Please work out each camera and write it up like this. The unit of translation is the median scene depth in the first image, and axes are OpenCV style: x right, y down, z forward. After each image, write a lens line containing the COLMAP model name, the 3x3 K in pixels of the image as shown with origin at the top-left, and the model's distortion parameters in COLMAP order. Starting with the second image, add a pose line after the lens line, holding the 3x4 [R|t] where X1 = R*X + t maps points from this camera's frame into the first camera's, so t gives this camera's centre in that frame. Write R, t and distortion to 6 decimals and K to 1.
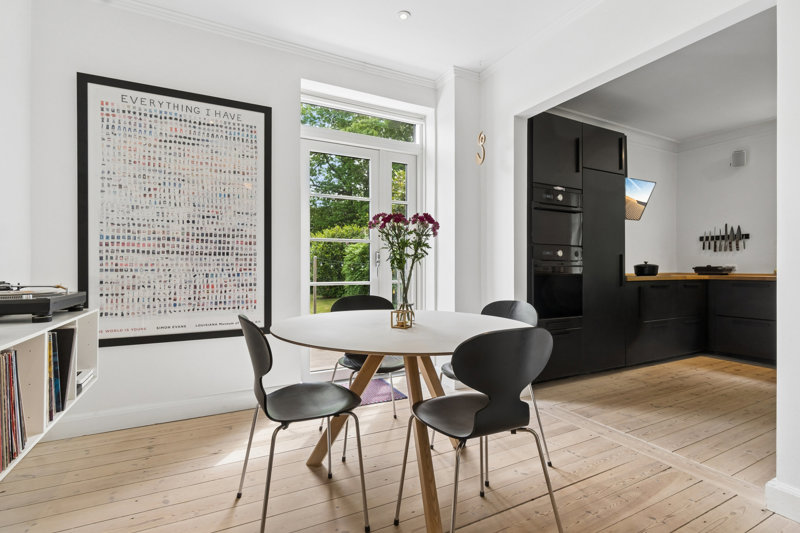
lens RADIAL K [[360.4, 0, 398.6], [0, 360.4, 269.2], [0, 0, 1]] dist [0.000110, 0.000023]
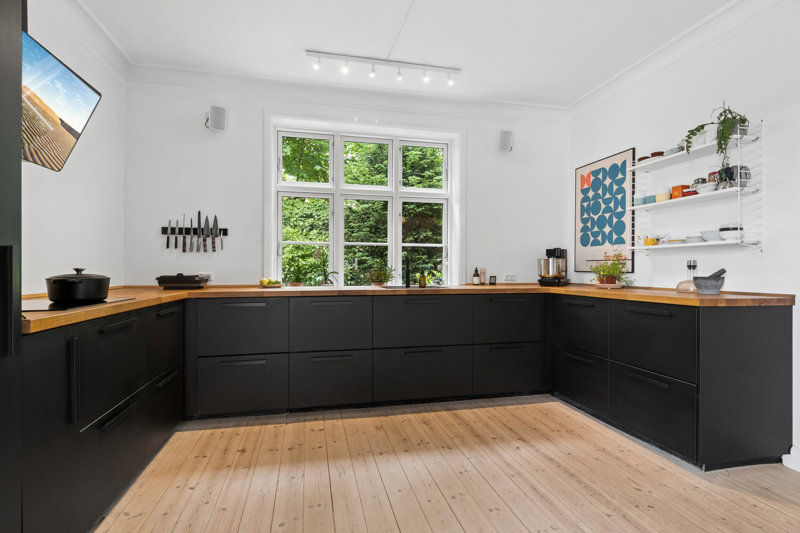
lens RADIAL K [[384.9, 0, 398.2], [0, 384.9, 270.5], [0, 0, 1]] dist [-0.017789, -0.000169]
pose [[0.233783, -0.004117, 0.972280, 0.307634], [0.002700, 0.999990, 0.003585, -0.017714], [-0.972285, 0.001787, 0.233792, 0.480408]]
